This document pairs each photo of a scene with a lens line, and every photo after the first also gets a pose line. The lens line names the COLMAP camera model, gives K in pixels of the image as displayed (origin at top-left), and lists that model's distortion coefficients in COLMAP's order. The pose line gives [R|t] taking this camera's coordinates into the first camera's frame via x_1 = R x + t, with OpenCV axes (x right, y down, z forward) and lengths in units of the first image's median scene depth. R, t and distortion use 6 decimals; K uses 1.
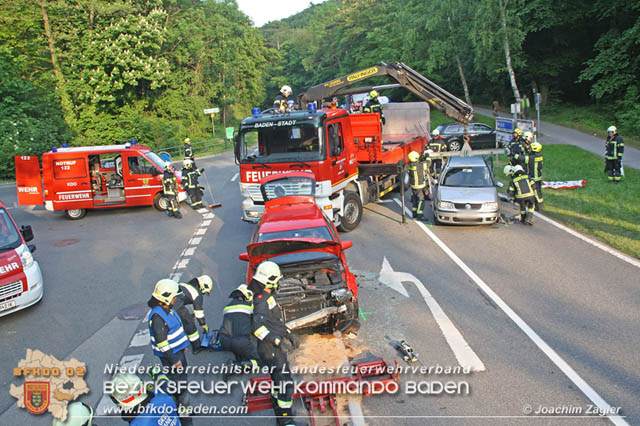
lens RADIAL K [[528.2, 0, 320.0], [0, 528.2, 213.0], [0, 0, 1]] dist [-0.158390, 0.134614]
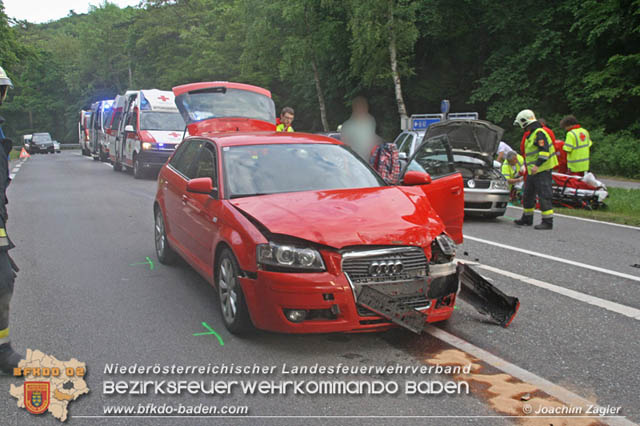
lens RADIAL K [[680.4, 0, 340.8], [0, 680.4, 198.3], [0, 0, 1]] dist [-0.037154, 0.019766]
pose [[0.926029, 0.059626, 0.372712, -0.067298], [-0.002336, 0.988330, -0.152308, 0.050591], [-0.377445, 0.140171, 0.915362, 0.109047]]
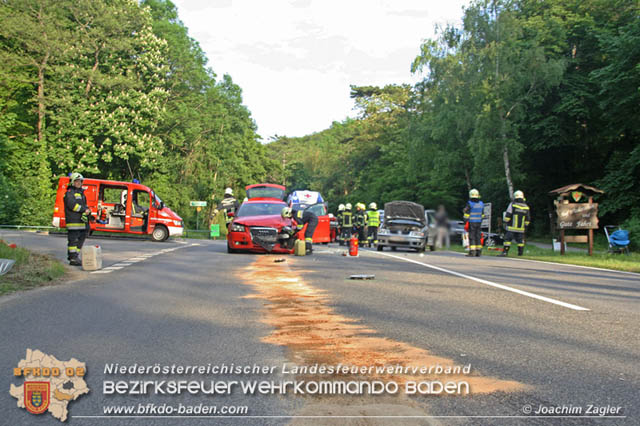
lens RADIAL K [[733.1, 0, 320.0], [0, 733.1, 213.0], [0, 0, 1]] dist [0.000742, 0.015177]
pose [[0.993704, 0.109394, -0.024203, 0.046601], [-0.111902, 0.958359, -0.262728, 0.168246], [-0.005546, 0.263782, 0.964566, -0.297750]]
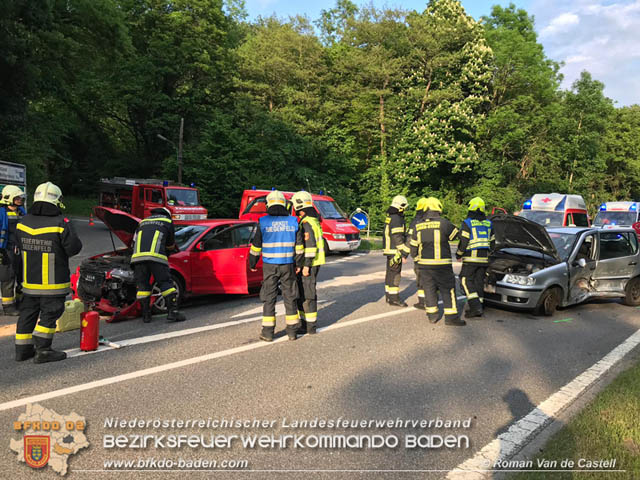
lens RADIAL K [[523.4, 0, 314.6], [0, 523.4, 239.6], [0, 0, 1]] dist [0.006526, 0.001429]
pose [[0.700128, 0.135472, -0.701048, 0.225684], [-0.249675, 0.966303, -0.062617, 0.016081], [0.668942, 0.218874, 0.710360, 0.131650]]
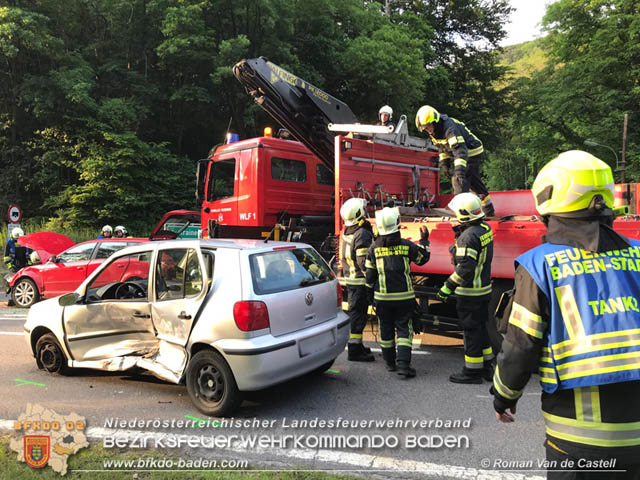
lens RADIAL K [[523.4, 0, 314.6], [0, 523.4, 239.6], [0, 0, 1]] dist [0.006526, 0.001429]
pose [[-0.330903, 0.099253, -0.938430, 0.256891], [-0.185490, 0.968211, 0.167809, -0.075778], [0.925255, 0.229598, -0.301974, 0.504695]]
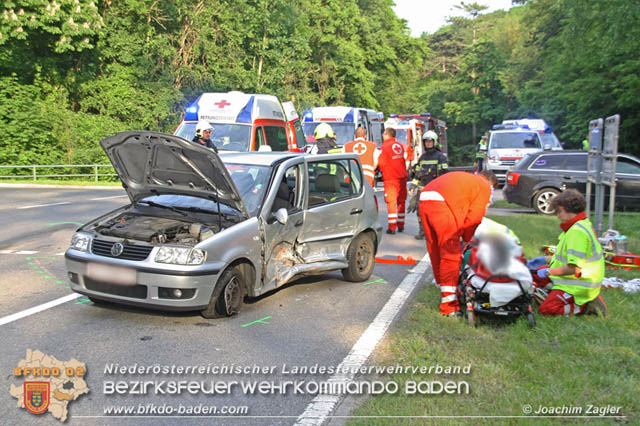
lens RADIAL K [[949.3, 0, 320.0], [0, 949.3, 213.0], [0, 0, 1]] dist [0.017974, 0.839473]
pose [[0.958585, 0.113525, -0.261204, 0.217265], [-0.151477, 0.979871, -0.130027, 0.009960], [0.241185, 0.164208, 0.956486, 0.155726]]
